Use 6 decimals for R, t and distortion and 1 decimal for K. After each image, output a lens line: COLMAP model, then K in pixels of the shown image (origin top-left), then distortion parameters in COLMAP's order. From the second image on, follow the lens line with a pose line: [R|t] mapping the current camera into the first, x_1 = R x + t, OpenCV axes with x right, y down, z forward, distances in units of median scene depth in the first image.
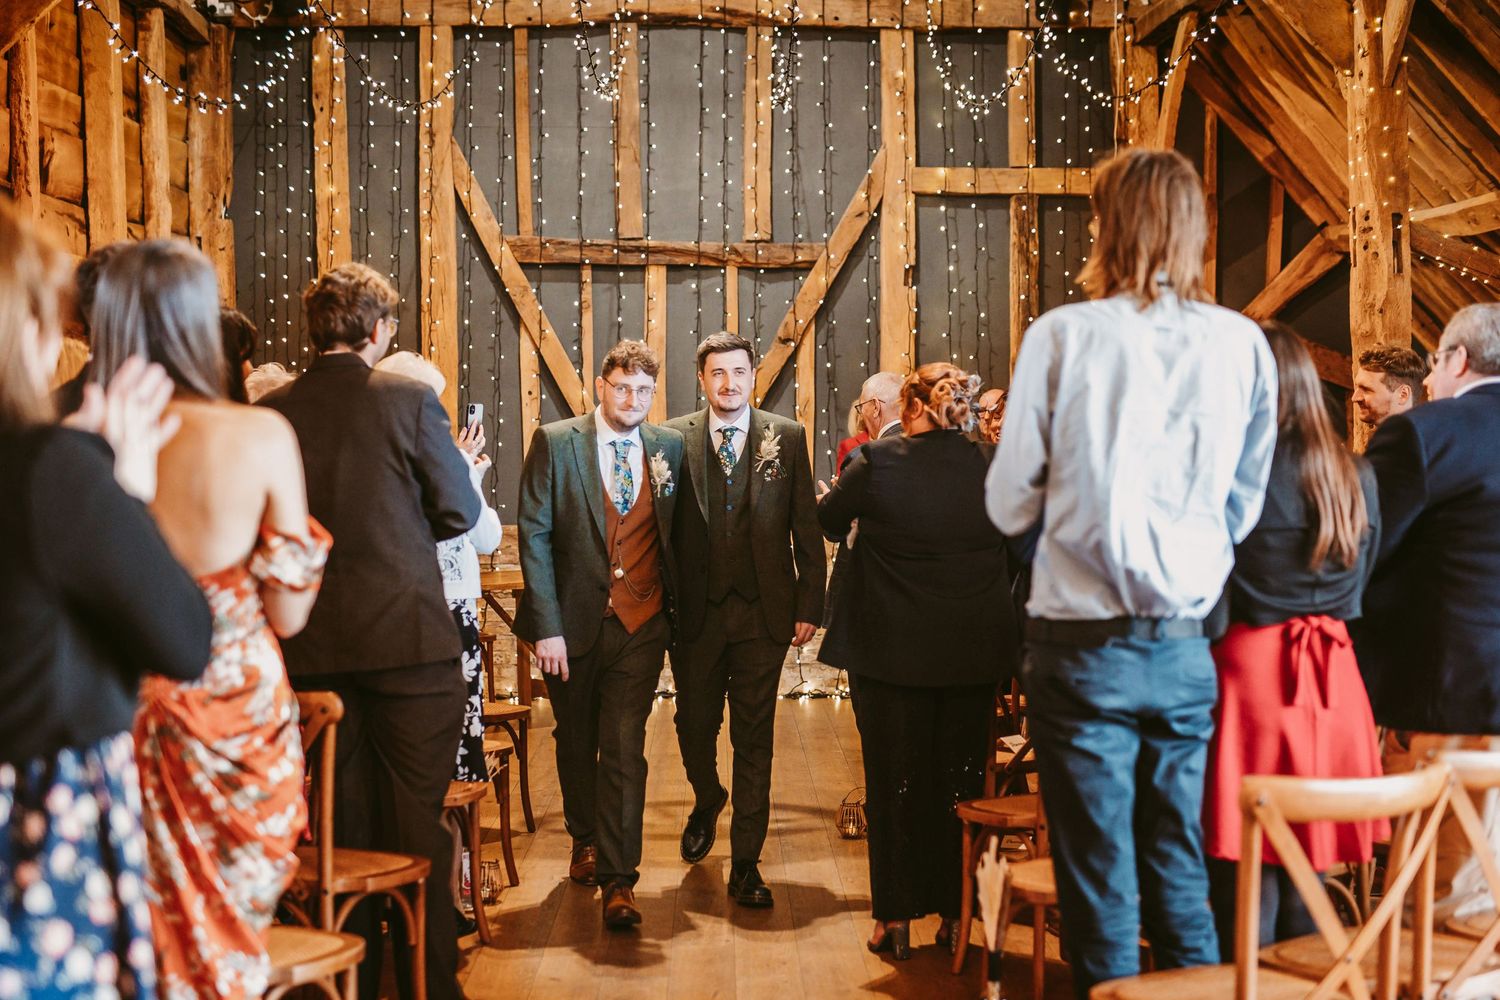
lens RADIAL K [[2279.9, 0, 738.1], [0, 2279.9, 501.9], [0, 0, 1]] dist [0.000703, 0.000000]
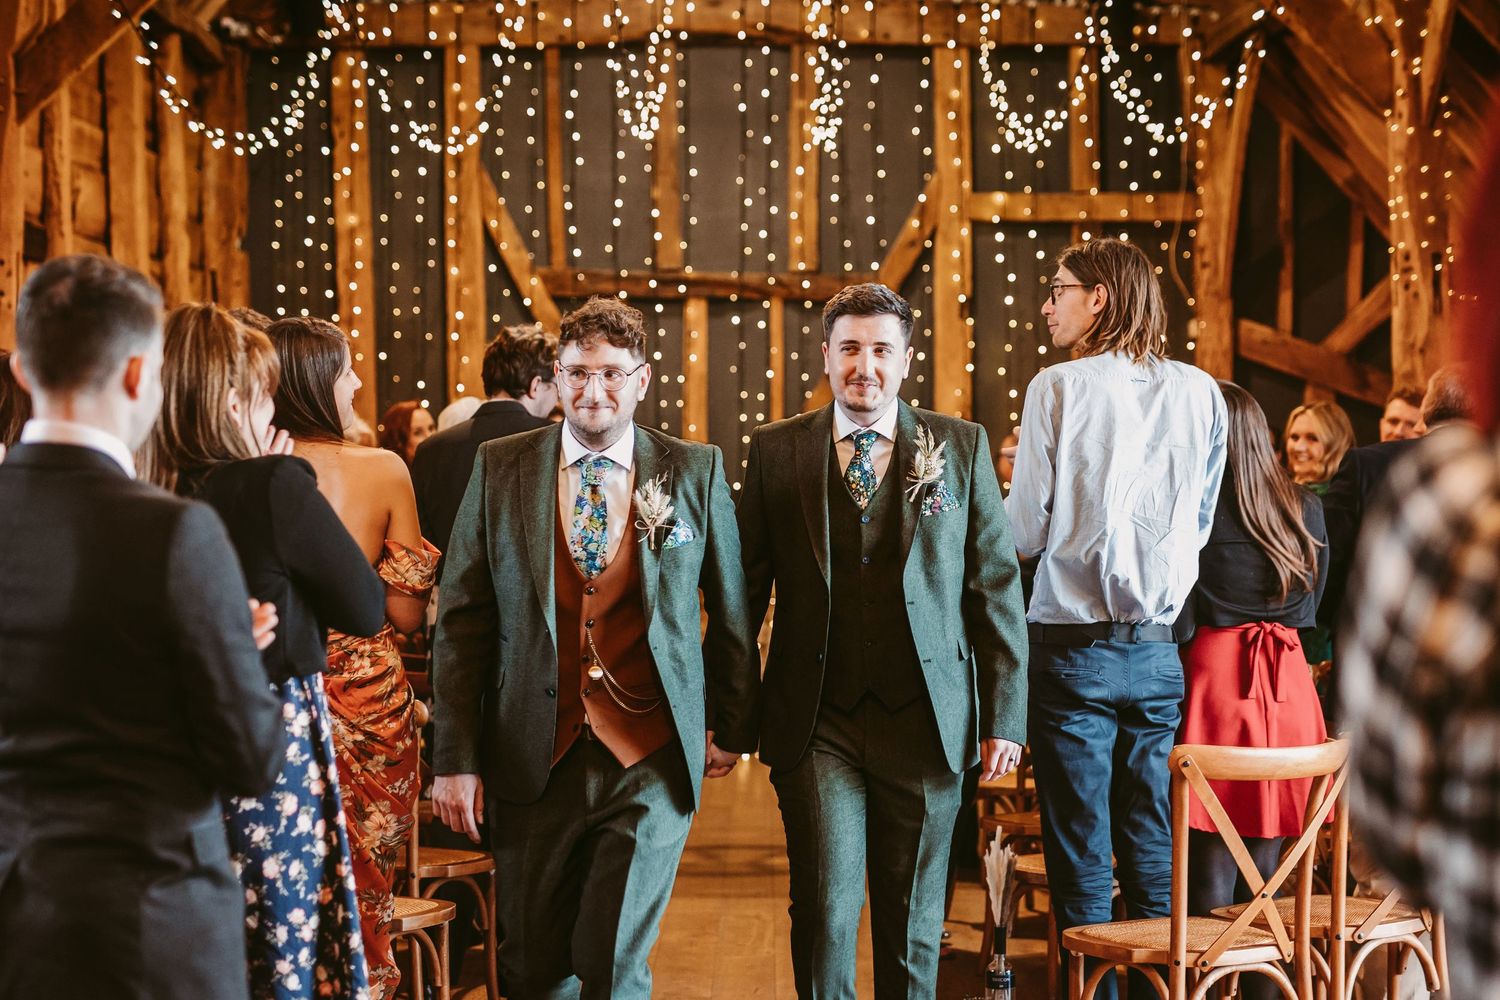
lens RADIAL K [[2279.9, 0, 752.9], [0, 2279.9, 504.1], [0, 0, 1]] dist [0.000703, 0.000000]
pose [[0.999921, -0.003058, -0.012190, -0.001326], [0.002848, 0.999847, -0.017253, -0.002423], [0.012241, 0.017216, 0.999777, 0.060042]]
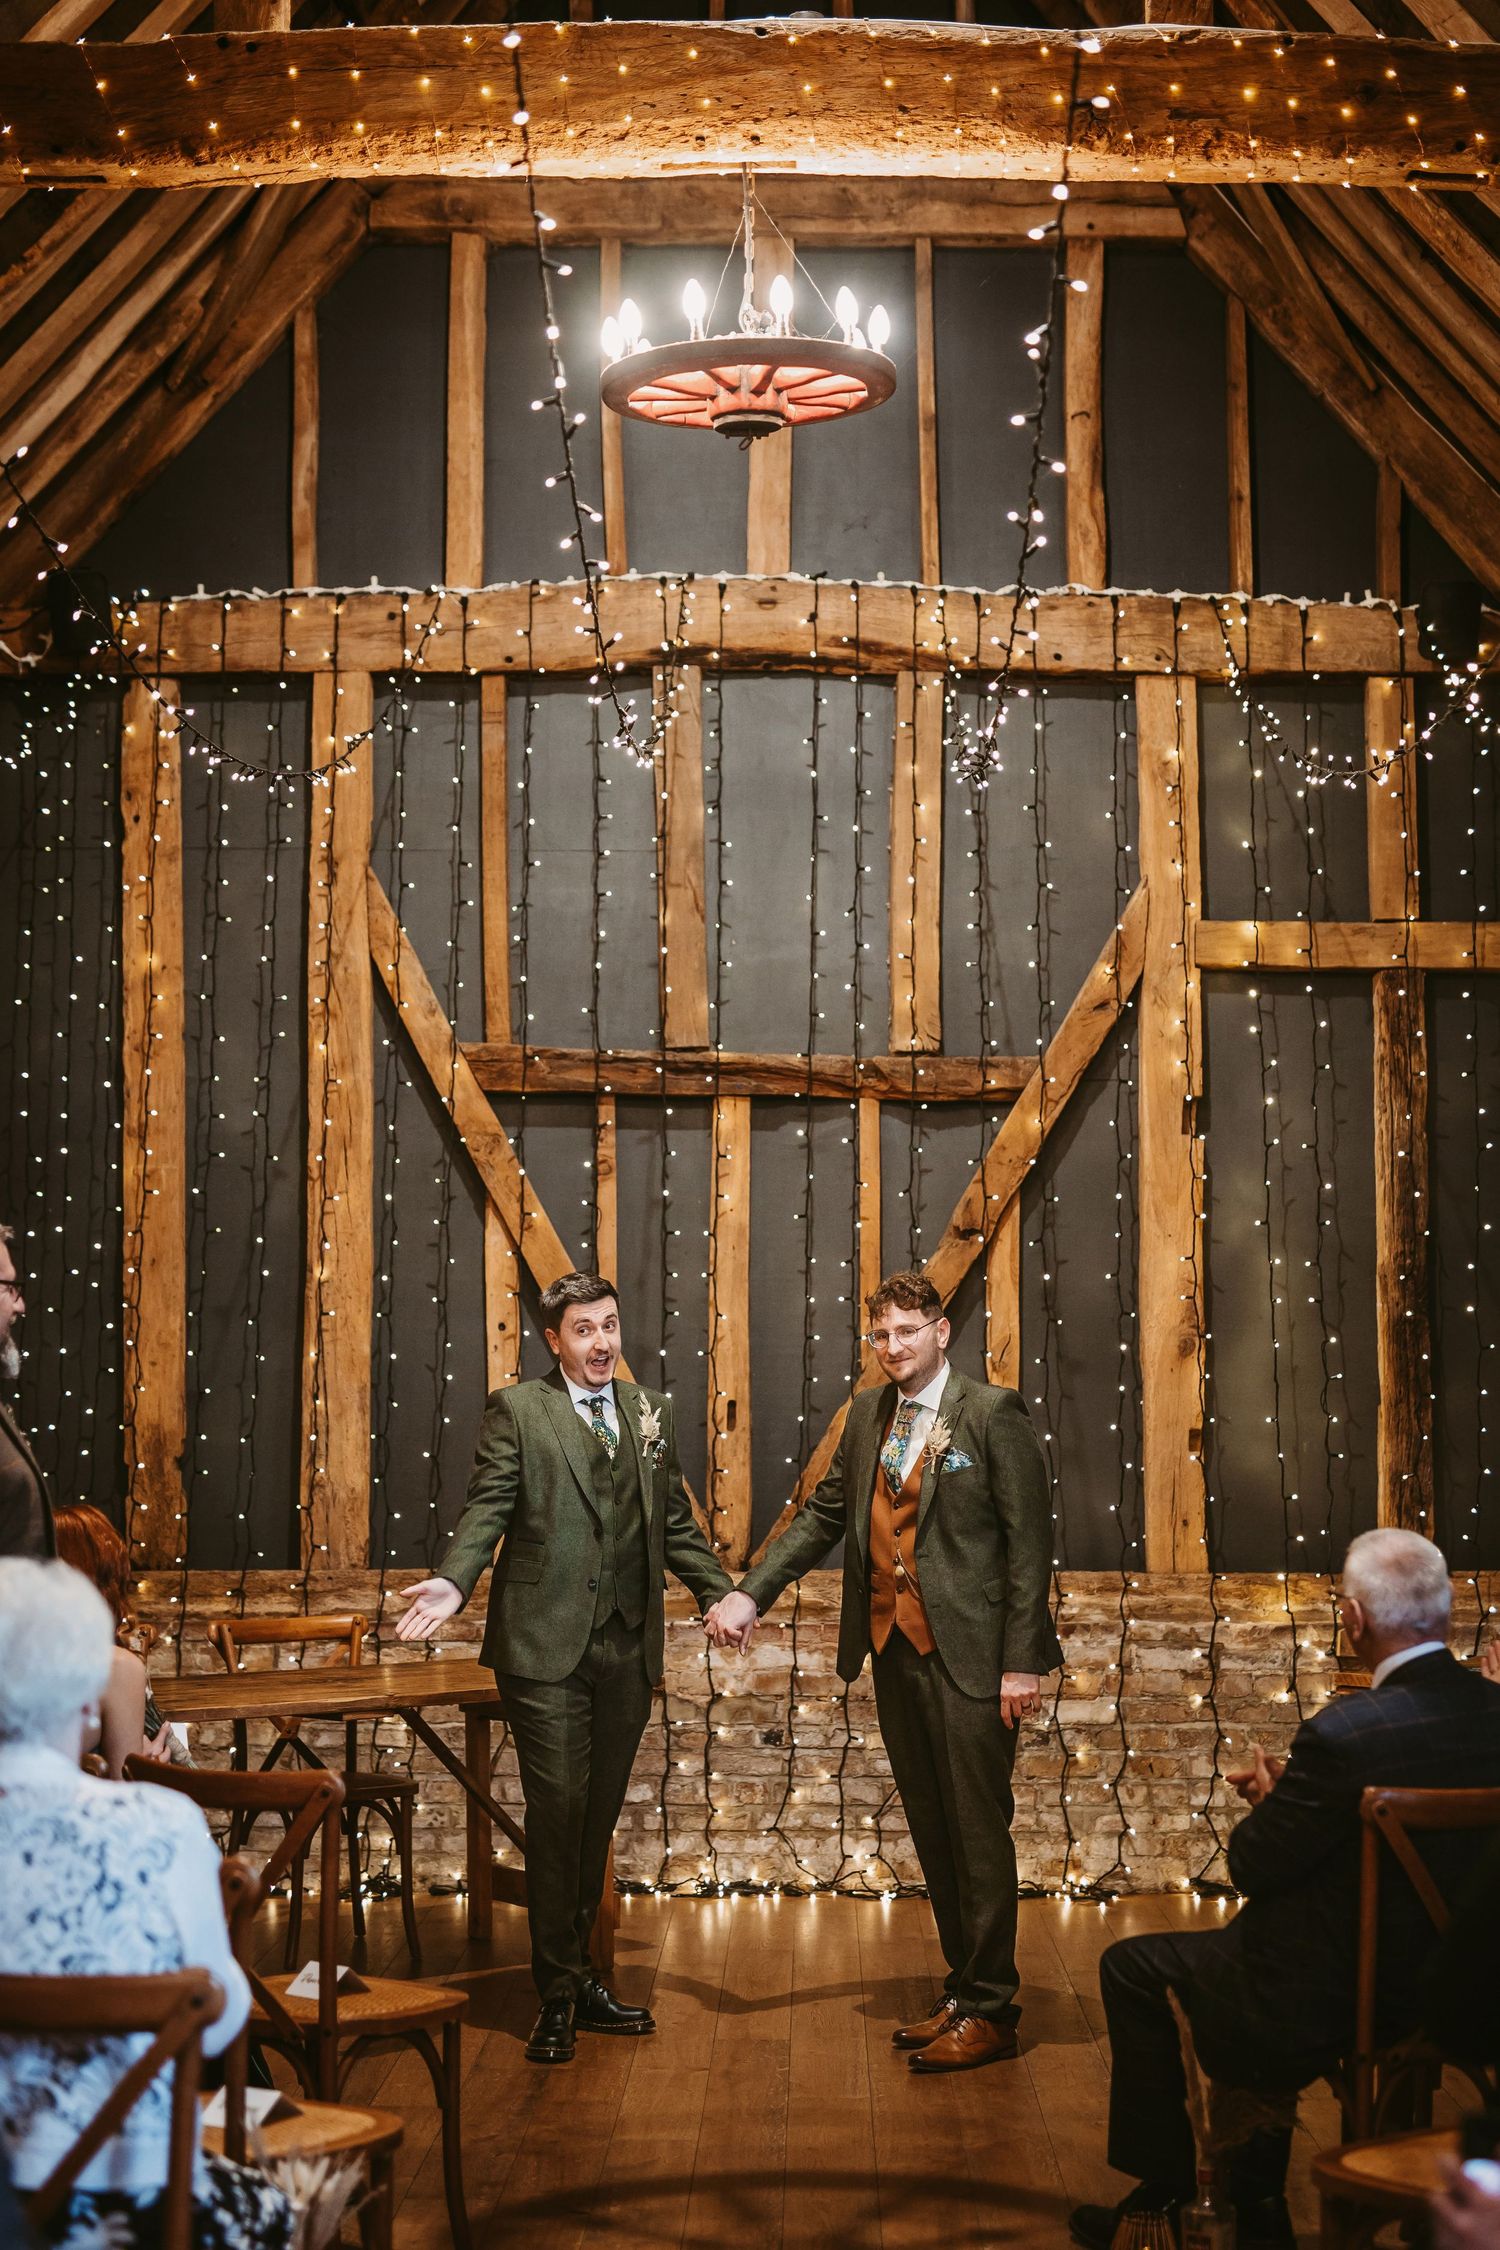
lens RADIAL K [[3419.9, 0, 757.7], [0, 3419.9, 1147.5], [0, 0, 1]] dist [0.000703, 0.000000]
pose [[0.999601, 0.001495, -0.028221, -0.006391], [-0.004575, 0.993985, -0.109418, -0.000753], [0.027887, 0.109503, 0.993595, 0.178345]]
